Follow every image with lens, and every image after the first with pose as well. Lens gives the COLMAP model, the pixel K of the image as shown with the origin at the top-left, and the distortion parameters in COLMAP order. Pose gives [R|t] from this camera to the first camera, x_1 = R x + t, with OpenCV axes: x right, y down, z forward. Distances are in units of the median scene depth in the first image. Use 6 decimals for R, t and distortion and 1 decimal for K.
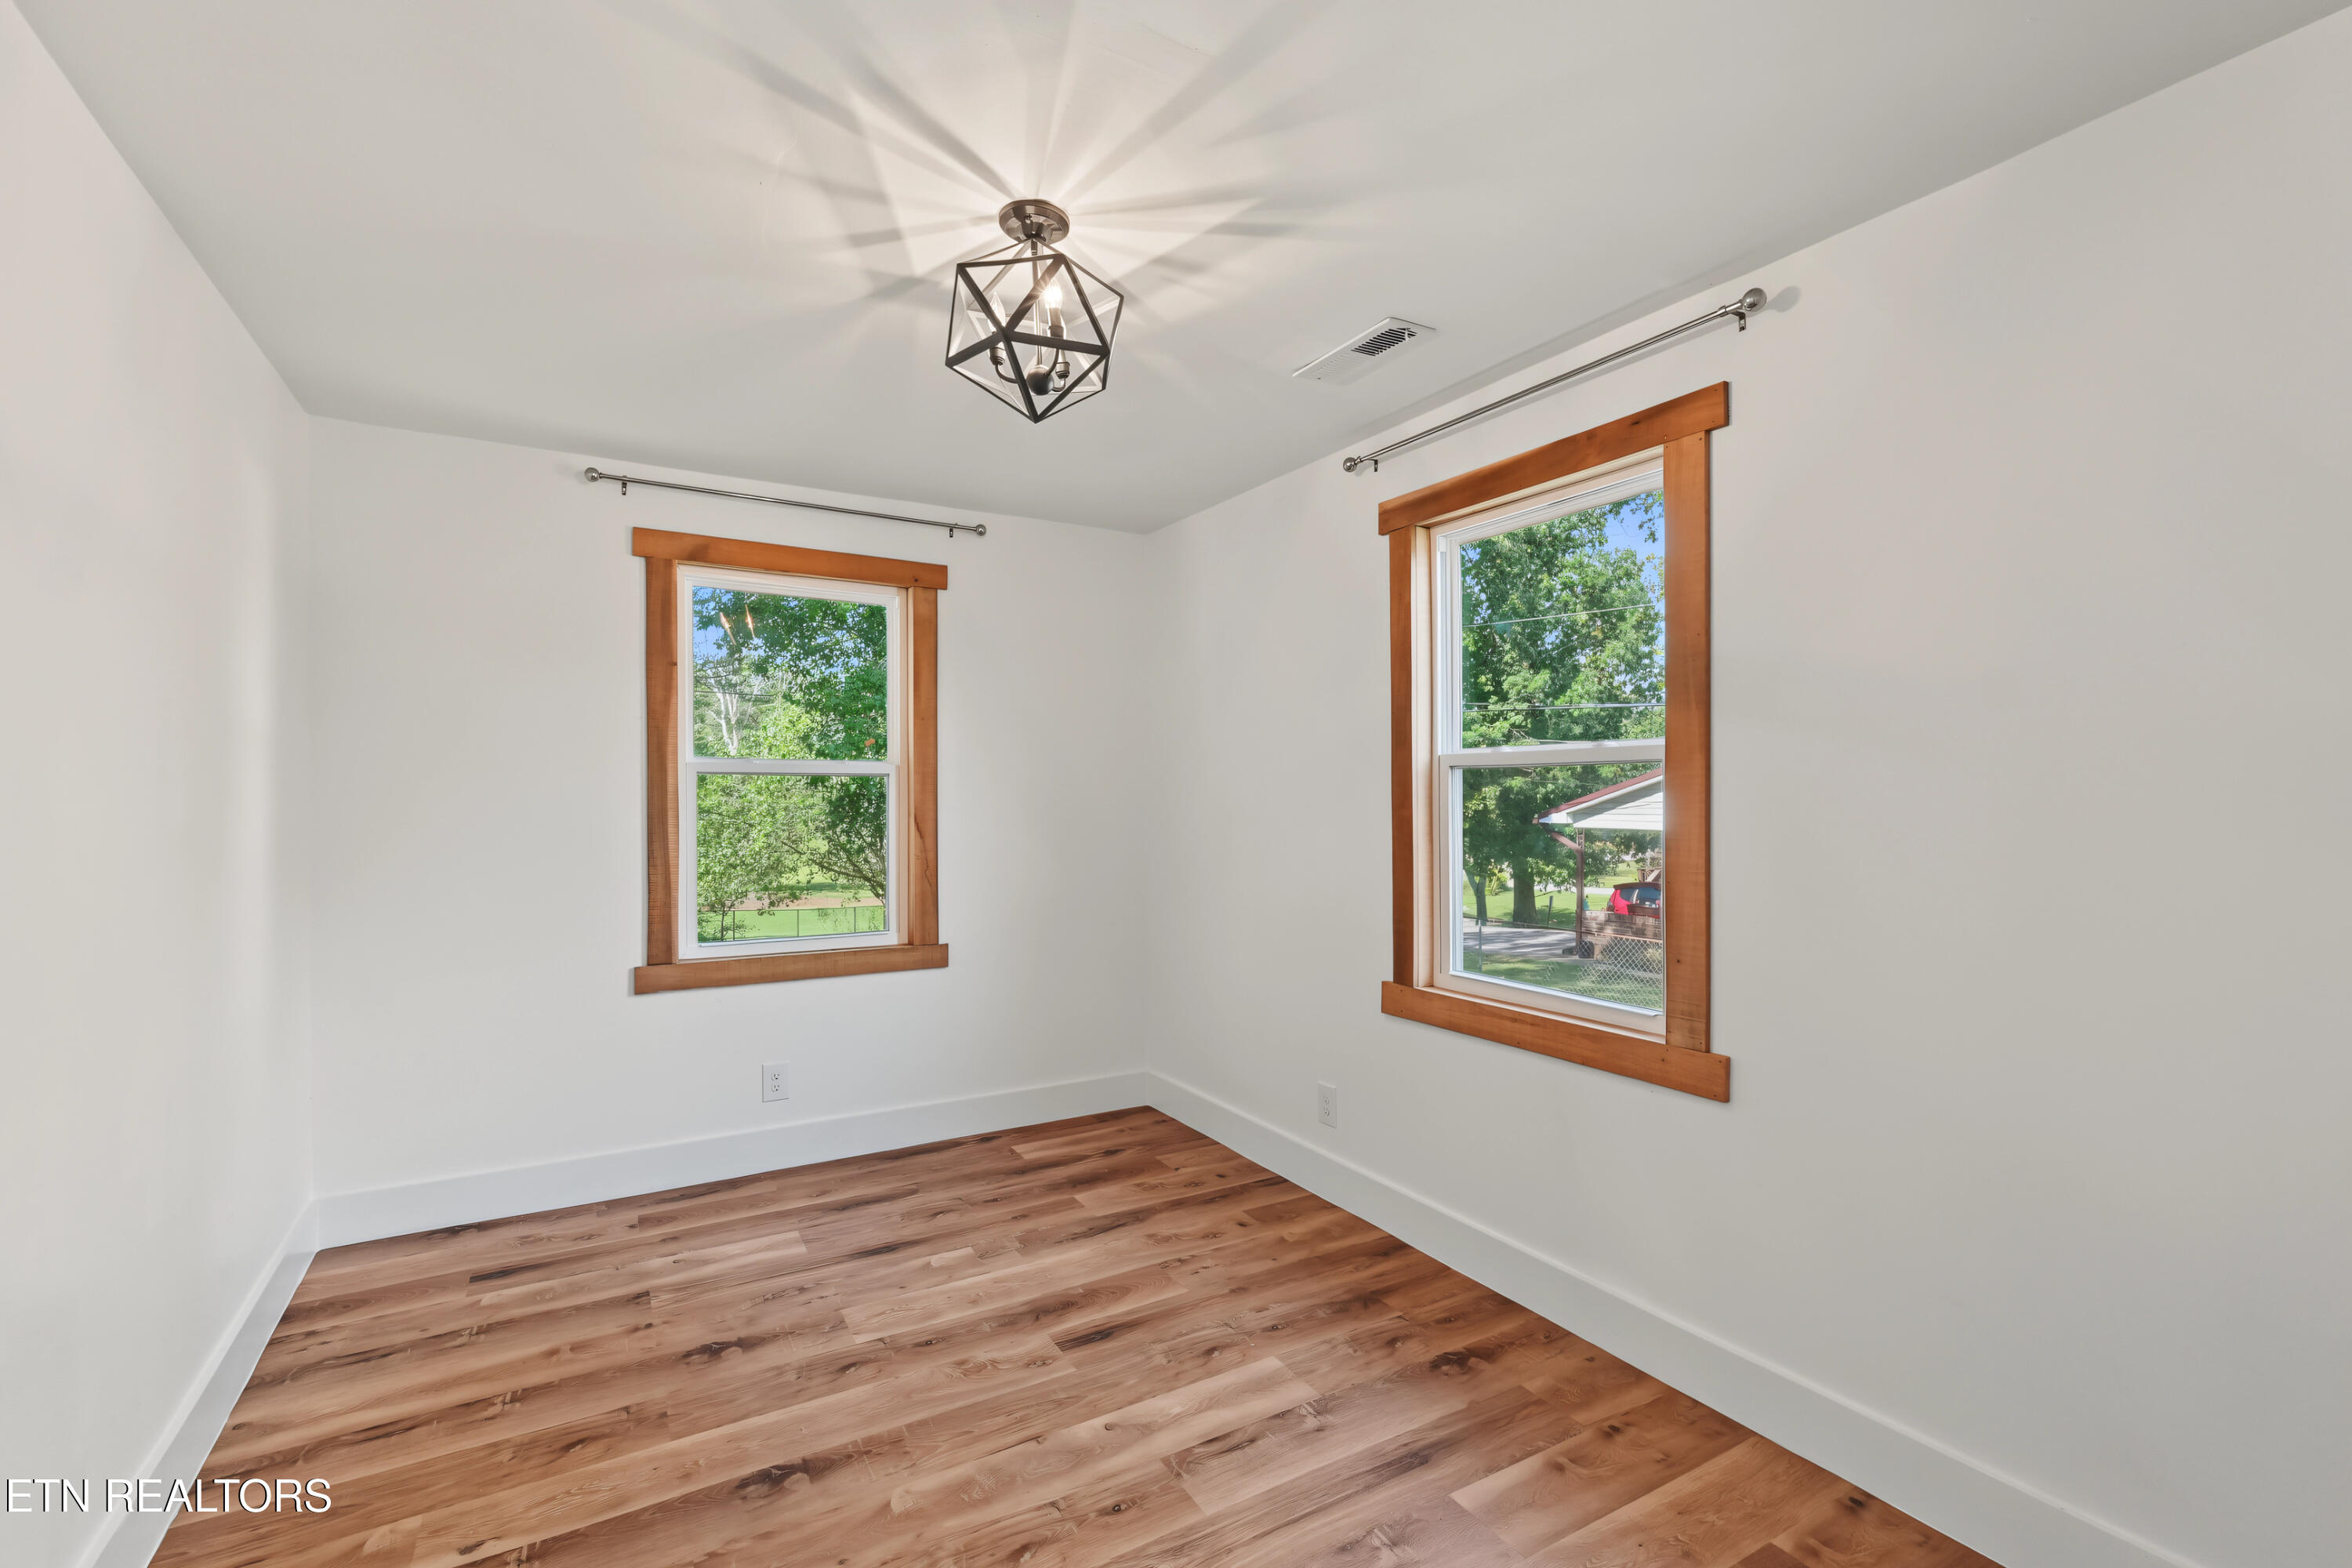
lens RADIAL K [[1034.6, 0, 1177.7], [0, 1034.6, 798.9], [0, 0, 1]] dist [-0.013026, 0.000104]
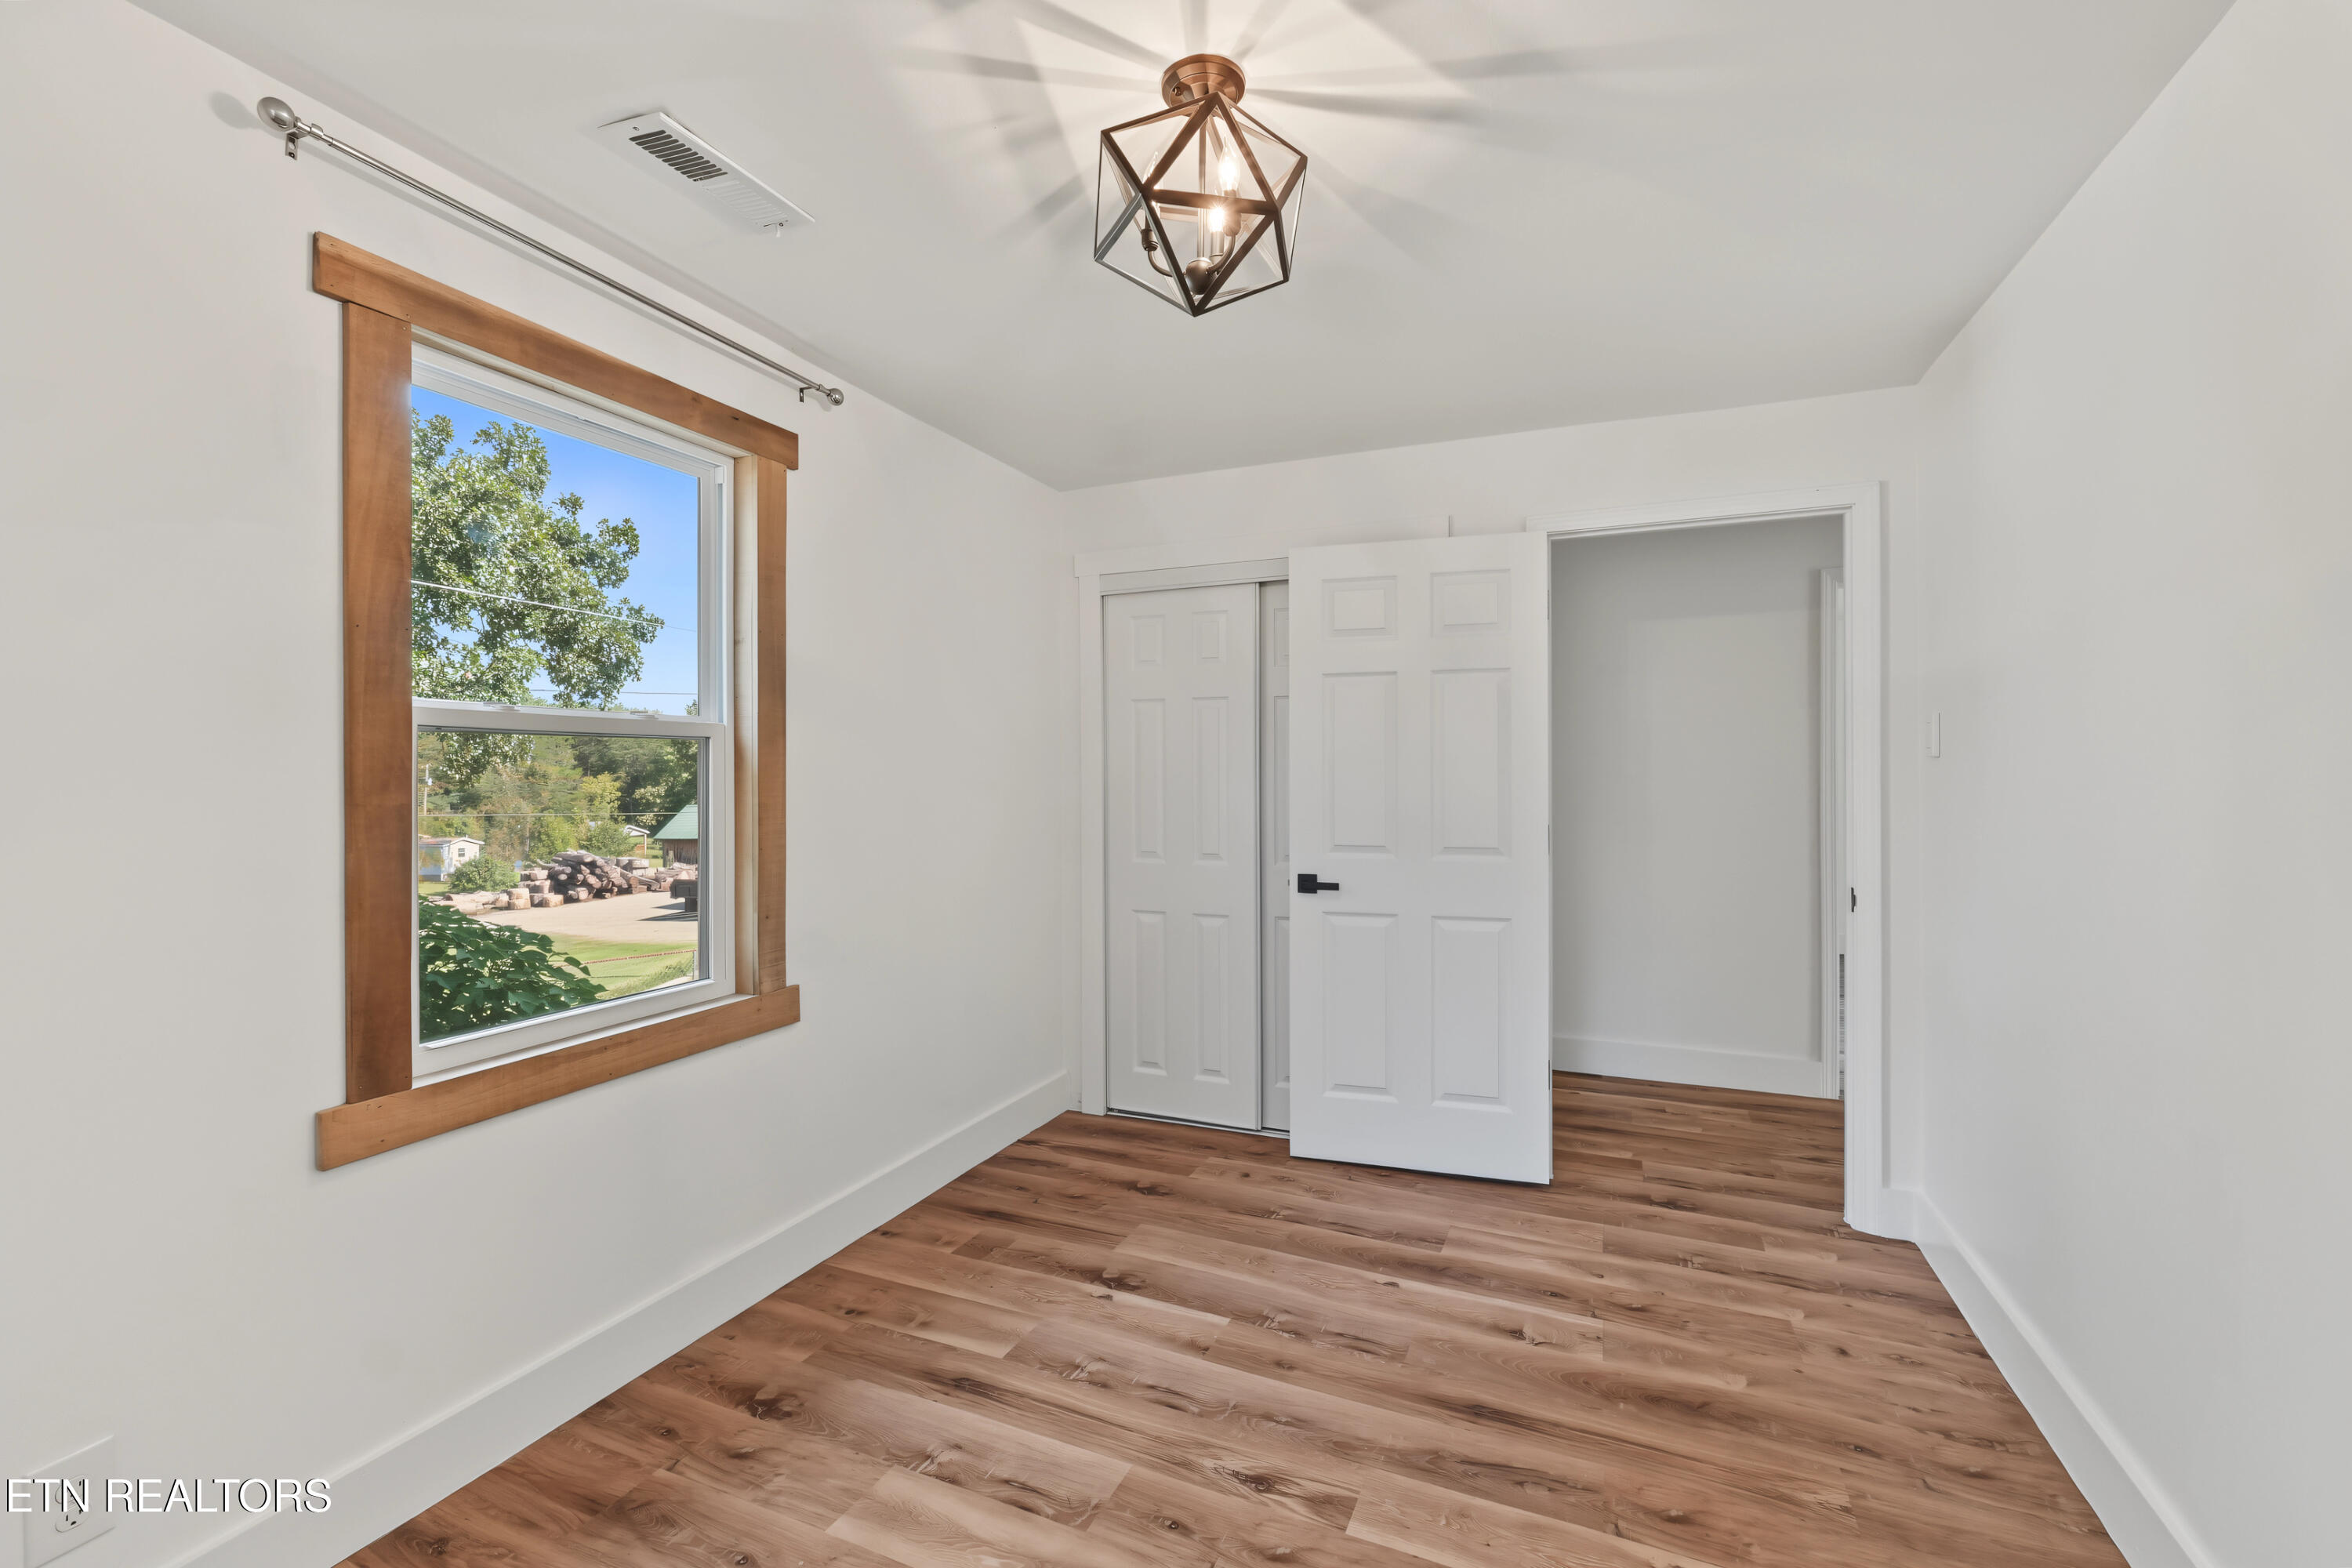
lens RADIAL K [[1034.6, 0, 1173.1], [0, 1034.6, 768.0], [0, 0, 1]] dist [-0.013026, 0.000104]
pose [[-0.609096, -0.000046, 0.793096, -0.714794], [0.001928, 0.999997, 0.001538, -0.008242], [-0.793094, 0.002466, -0.609095, 1.391195]]
